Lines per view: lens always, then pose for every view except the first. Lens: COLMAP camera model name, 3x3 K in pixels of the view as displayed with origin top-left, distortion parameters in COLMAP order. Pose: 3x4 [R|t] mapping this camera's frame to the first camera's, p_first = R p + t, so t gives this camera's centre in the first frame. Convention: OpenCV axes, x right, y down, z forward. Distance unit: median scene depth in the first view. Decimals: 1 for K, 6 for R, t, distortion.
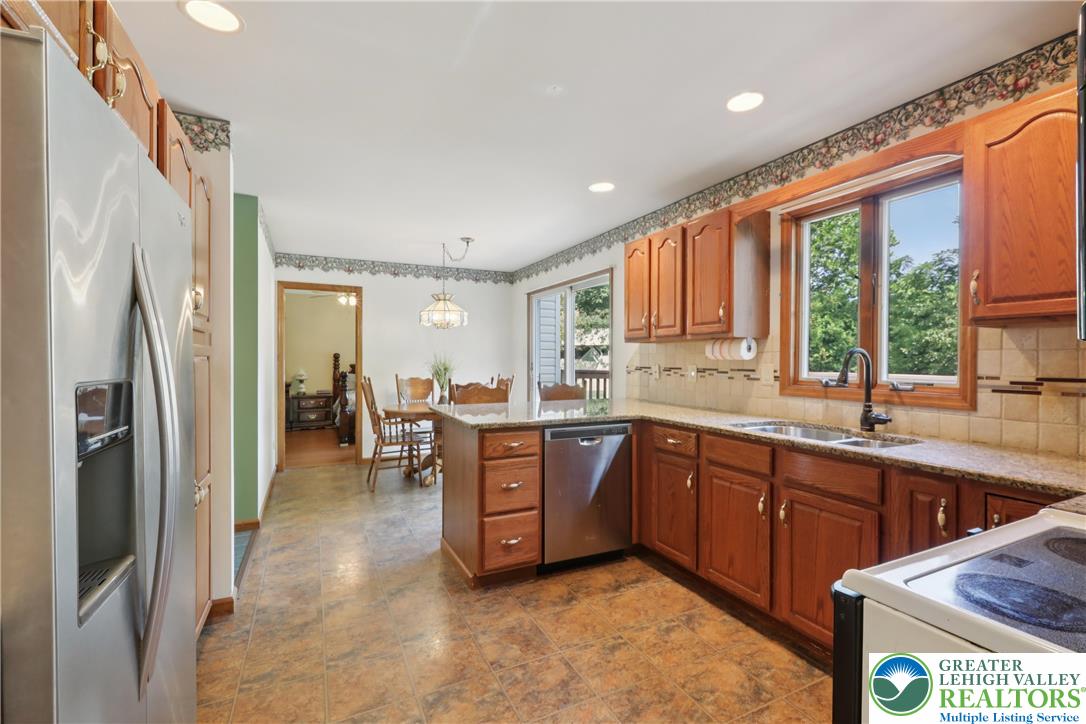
lens RADIAL K [[481.4, 0, 543.0], [0, 481.4, 362.0], [0, 0, 1]] dist [0.000155, 0.000513]
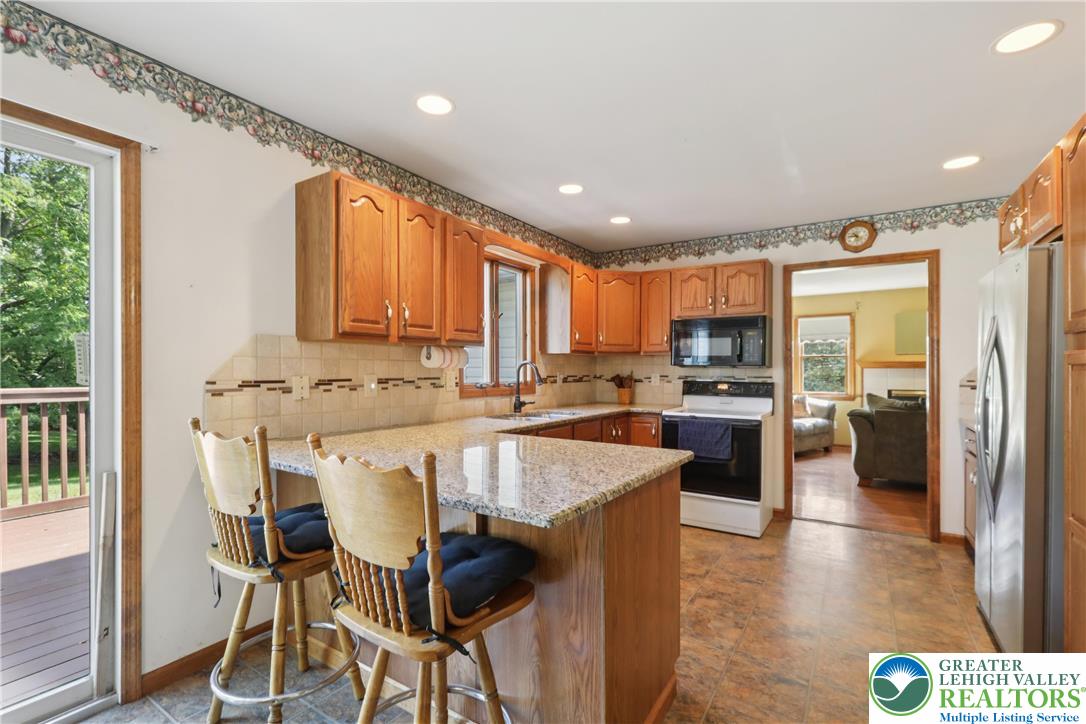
lens RADIAL K [[481.4, 0, 543.0], [0, 481.4, 362.0], [0, 0, 1]] dist [0.000155, 0.000513]
pose [[-0.515080, 0.007138, 0.857112, -0.584354], [-0.000969, 0.999960, -0.008910, -0.008752], [-0.857141, -0.005420, -0.515053, 1.359963]]
